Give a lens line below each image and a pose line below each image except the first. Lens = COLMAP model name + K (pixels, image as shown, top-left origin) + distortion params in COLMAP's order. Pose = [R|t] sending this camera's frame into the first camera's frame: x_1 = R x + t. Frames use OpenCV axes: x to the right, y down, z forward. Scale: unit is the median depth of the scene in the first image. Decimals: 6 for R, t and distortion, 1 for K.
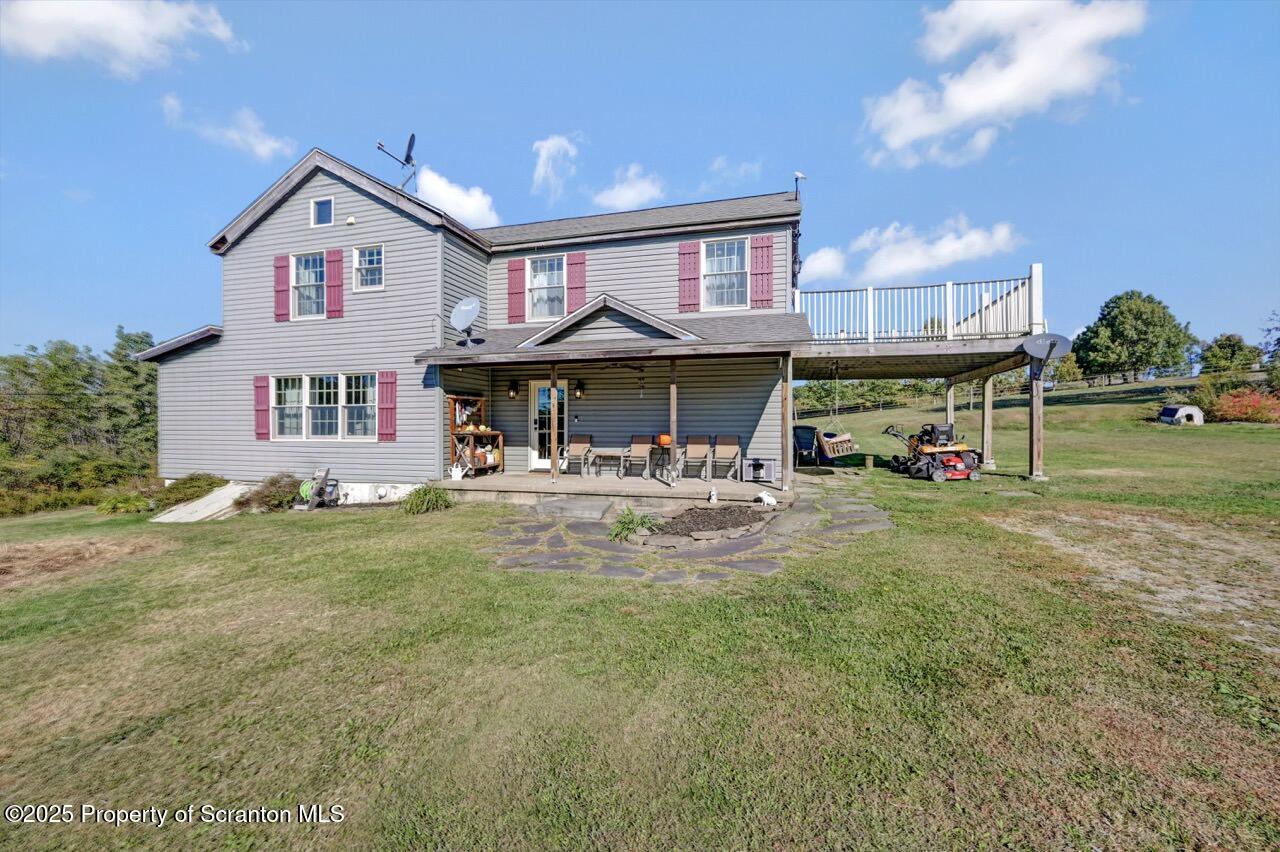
lens RADIAL K [[506.7, 0, 639.7], [0, 506.7, 428.9], [0, 0, 1]] dist [-0.002199, -0.000190]
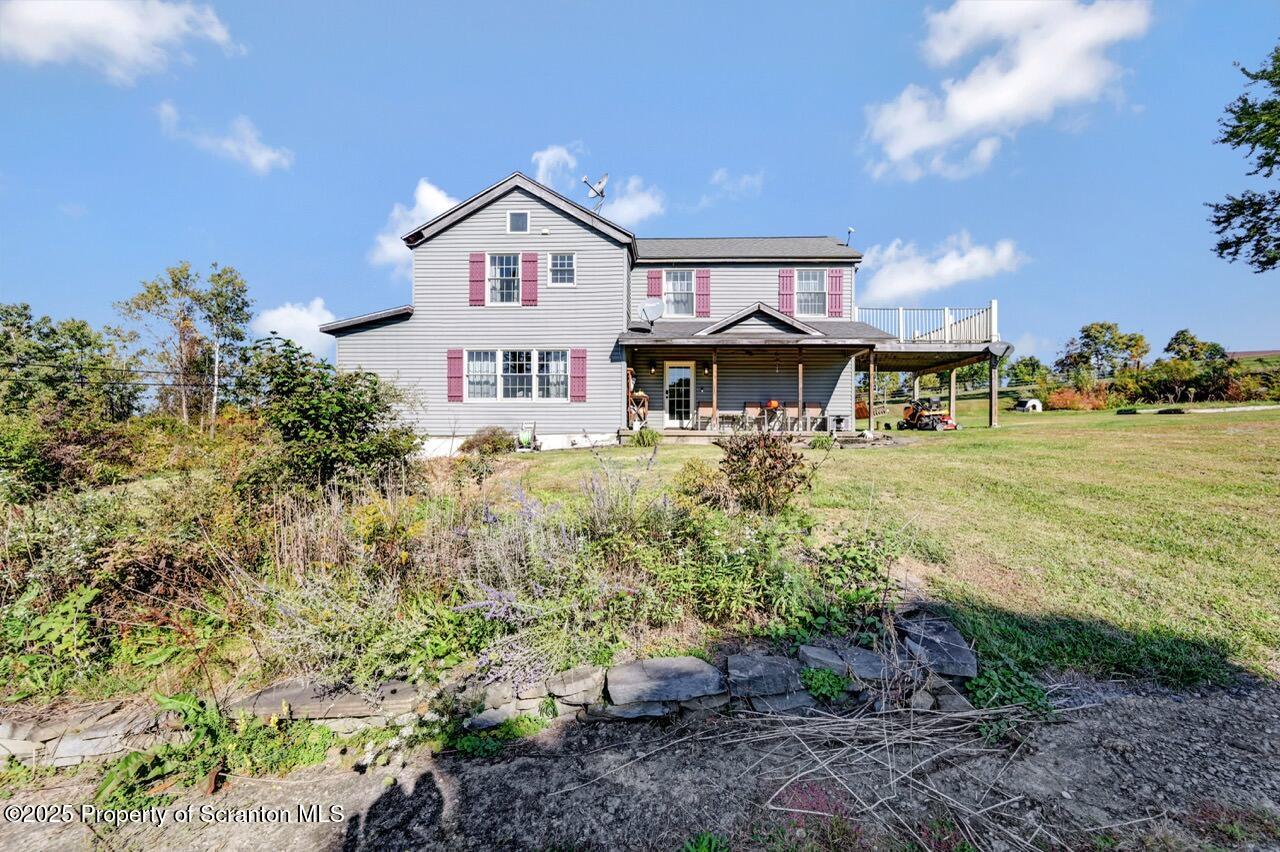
lens RADIAL K [[511.2, 0, 651.1], [0, 511.2, 426.8], [0, 0, 1]] dist [0.000175, -0.000167]
pose [[0.972251, 0.006418, 0.233854, -0.608902], [-0.003787, 0.999924, -0.011698, 0.101436], [-0.233911, 0.010487, 0.972201, -0.326303]]
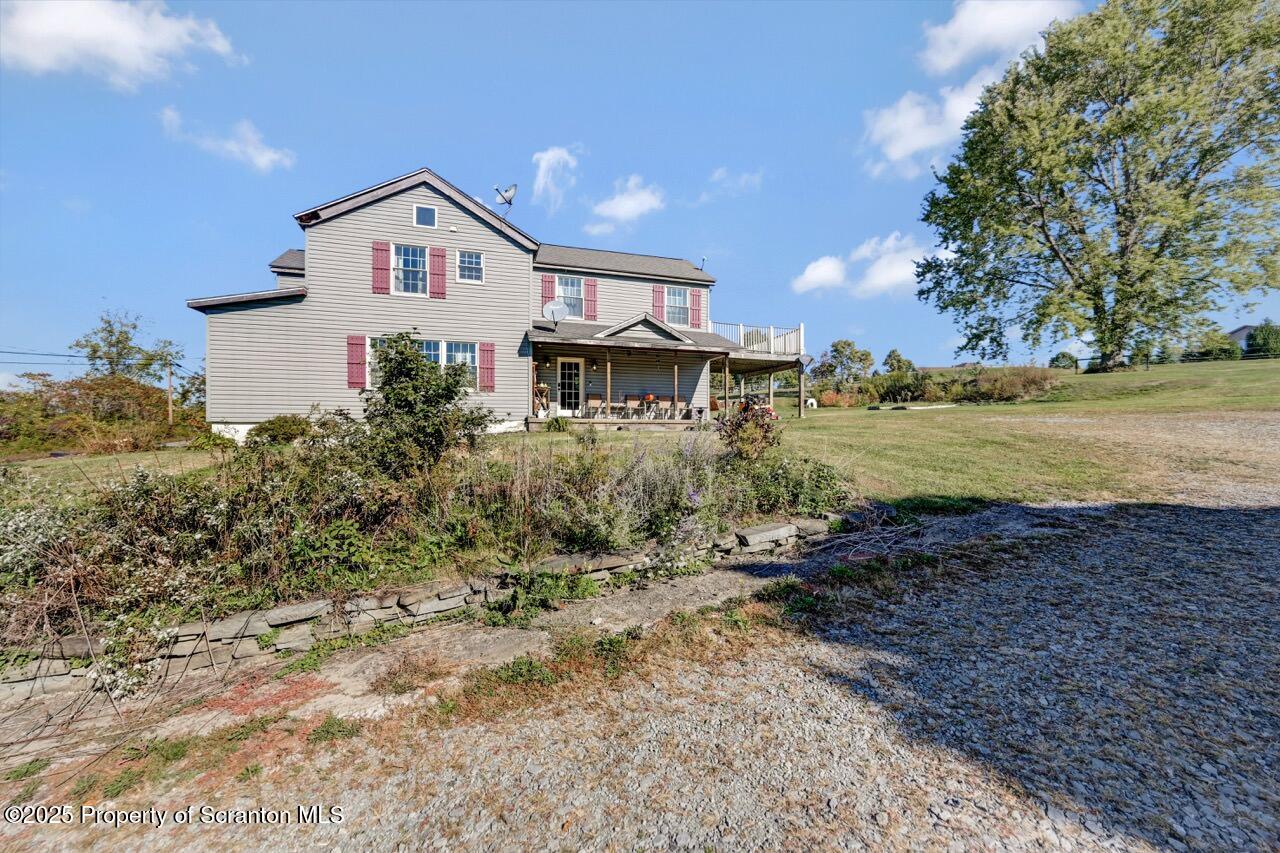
lens RADIAL K [[509.5, 0, 644.1], [0, 509.5, 424.2], [0, 0, 1]] dist [0.000444, 0.000023]
pose [[0.828762, 0.006318, 0.559566, -0.907881], [-0.002220, 0.999966, -0.008004, 0.122946], [-0.559598, 0.005391, 0.828747, -0.418835]]
